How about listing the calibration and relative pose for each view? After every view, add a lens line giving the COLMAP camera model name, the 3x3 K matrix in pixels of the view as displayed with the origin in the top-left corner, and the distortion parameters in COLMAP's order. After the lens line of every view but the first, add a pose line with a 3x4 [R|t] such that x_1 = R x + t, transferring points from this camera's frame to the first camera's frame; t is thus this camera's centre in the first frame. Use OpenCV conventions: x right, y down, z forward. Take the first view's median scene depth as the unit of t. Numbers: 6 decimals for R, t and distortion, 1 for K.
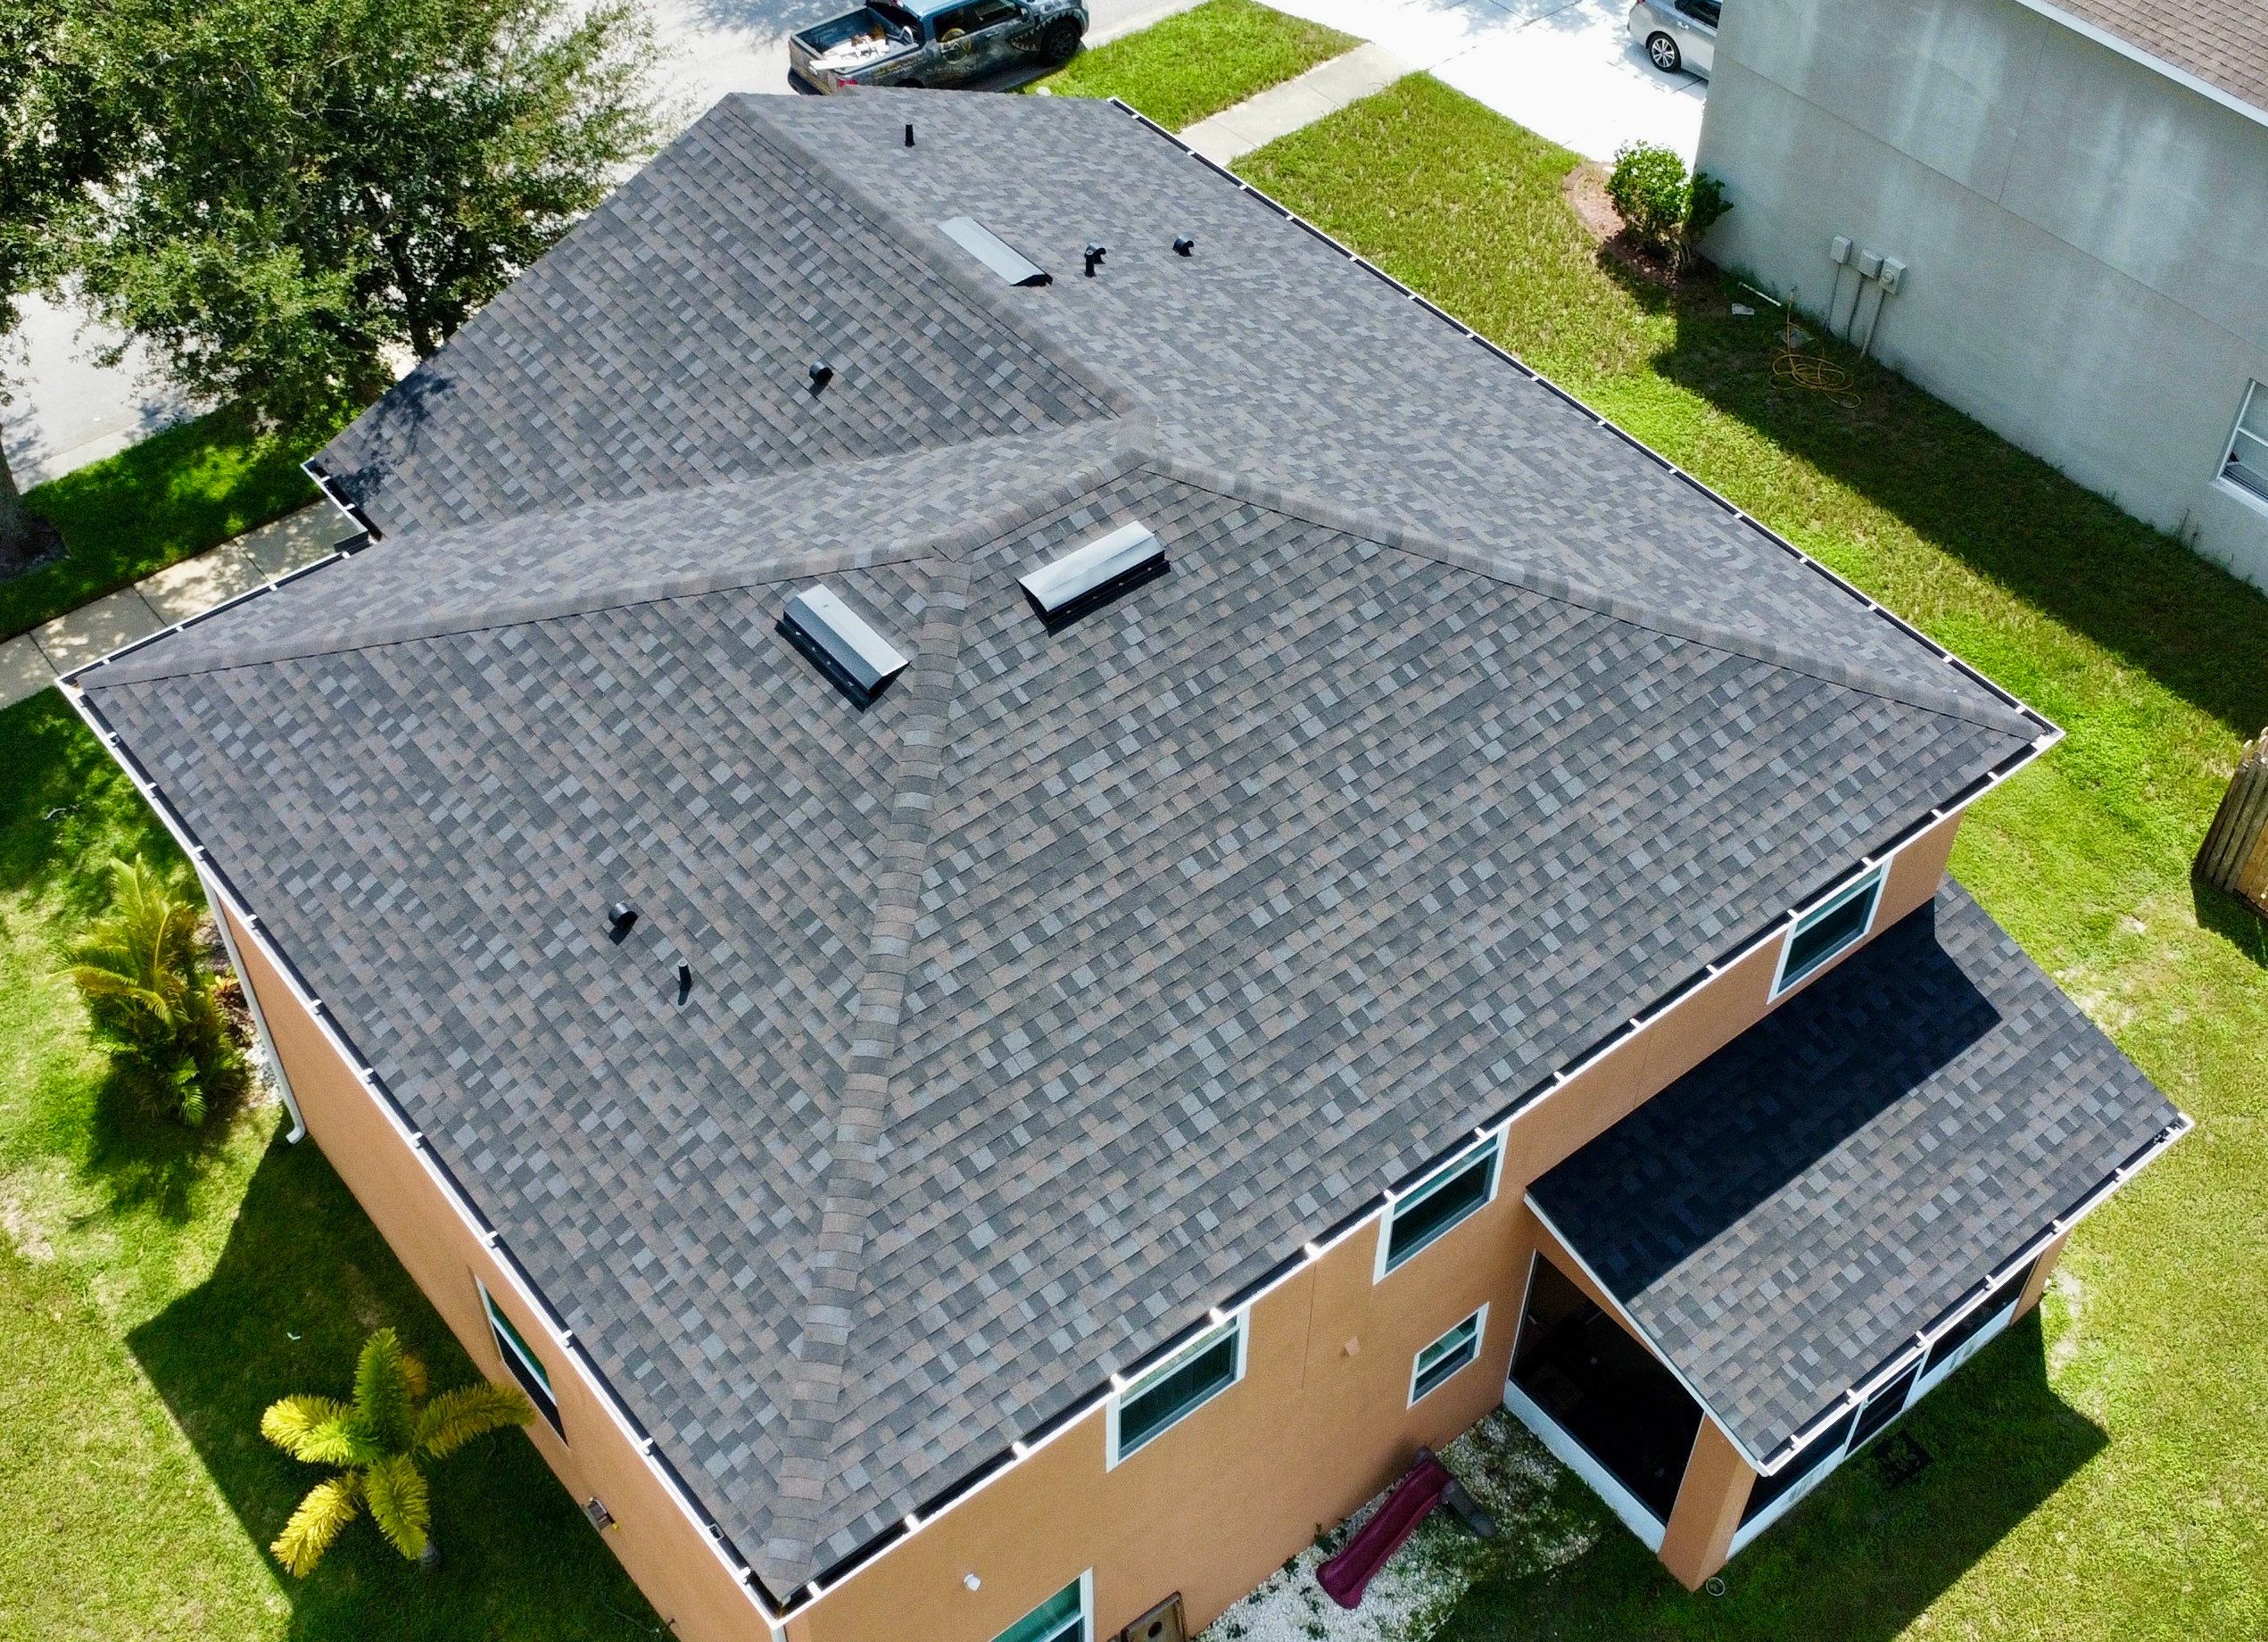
lens RADIAL K [[2594.5, 0, 1107.5], [0, 2594.5, 866.2], [0, 0, 1]] dist [-0.021929, 0.000000]
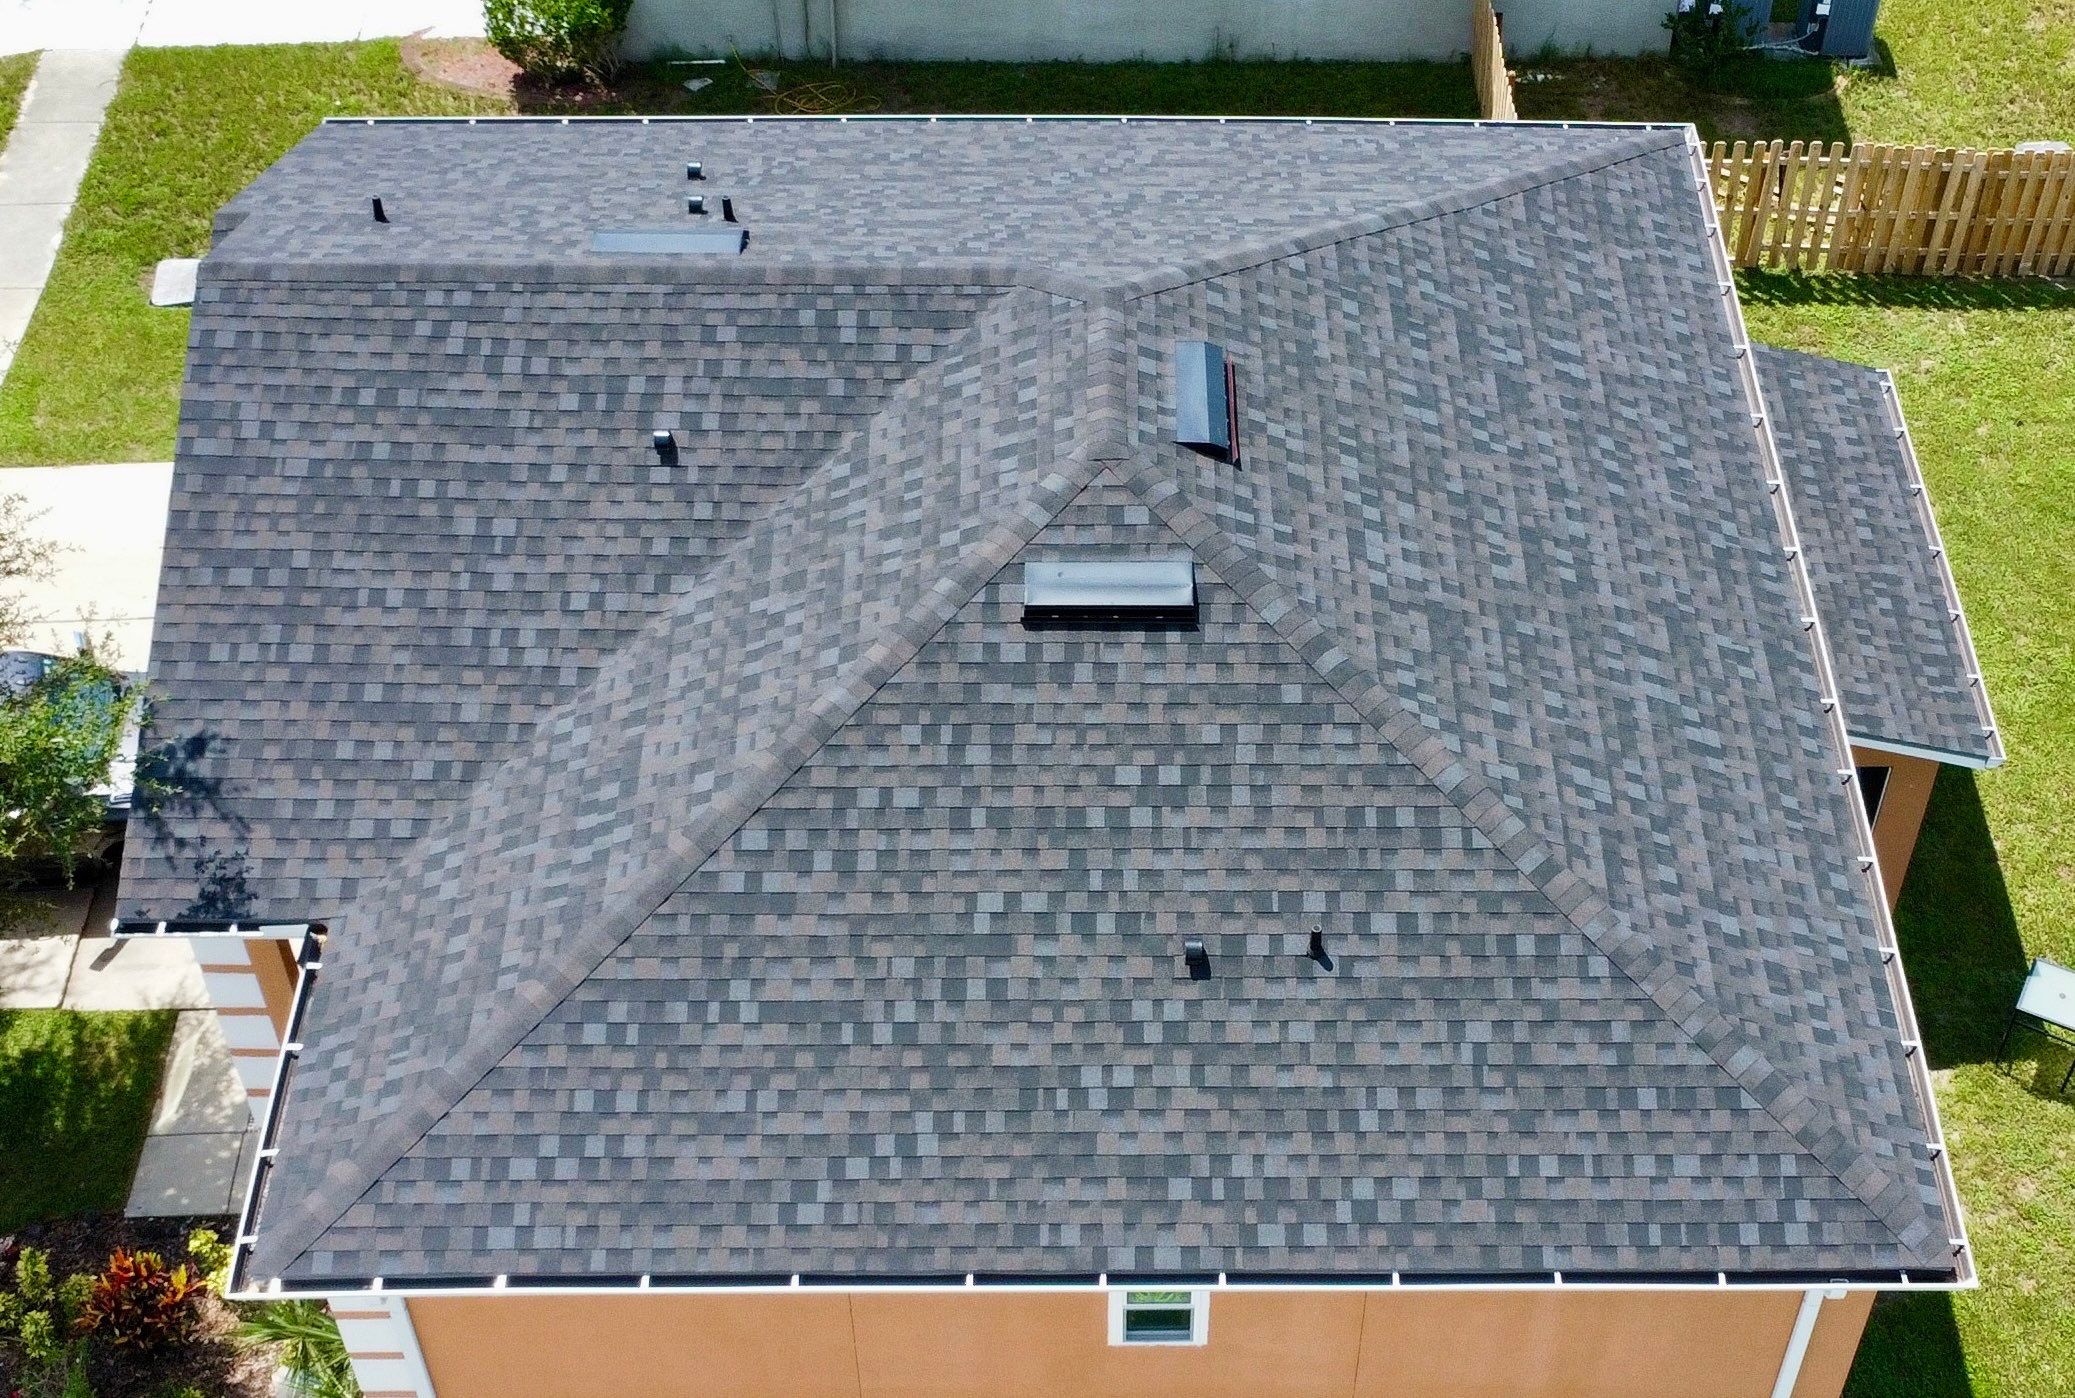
lens RADIAL K [[2915.5, 0, 1175.9], [0, 2915.5, 803.1], [0, 0, 1]] dist [-0.025368, 0.000000]
pose [[0.605559, -0.574522, 0.550656, -0.662025], [0.570098, 0.795968, 0.203526, -0.212150], [-0.555235, 0.190681, 0.809540, 0.166493]]
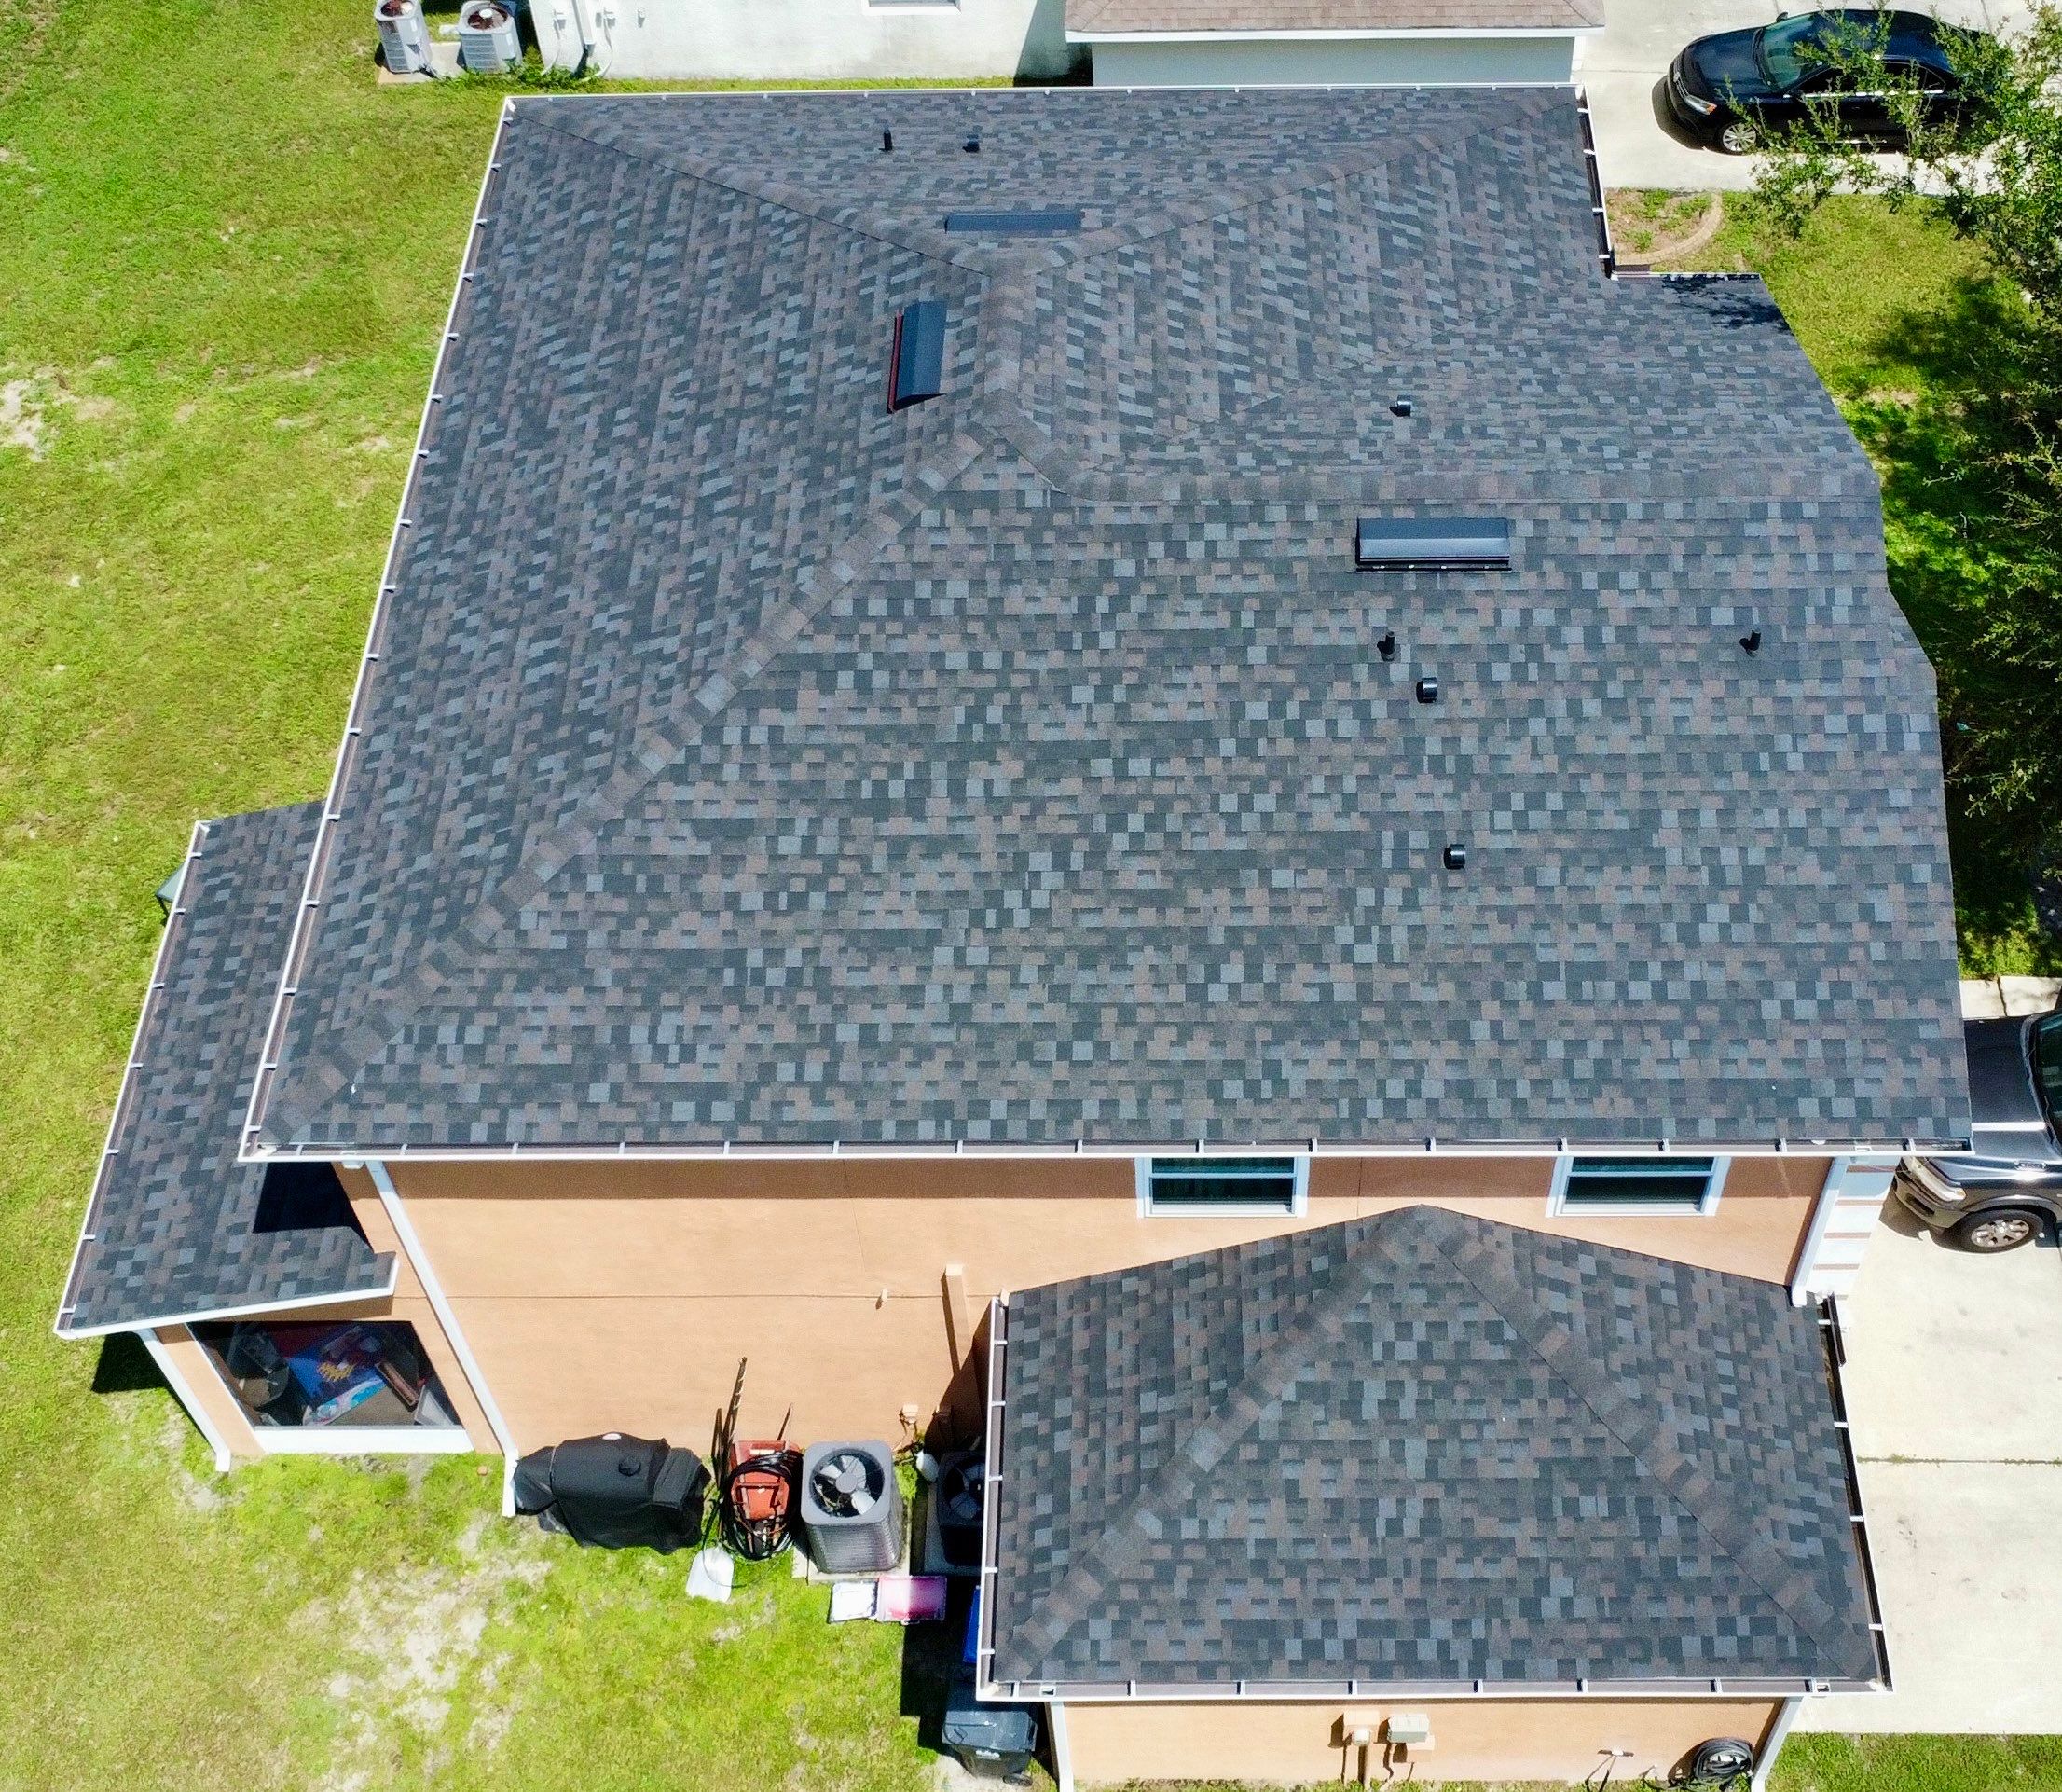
lens RADIAL K [[2717.8, 0, 1157.9], [0, 2717.8, 907.5], [0, 0, 1]] dist [-0.025141, 0.000000]
pose [[-0.626650, 0.624748, -0.465832, 0.578569], [-0.559664, 0.055181, 0.826881, -1.048038], [0.542297, 0.778874, 0.315070, 0.851969]]
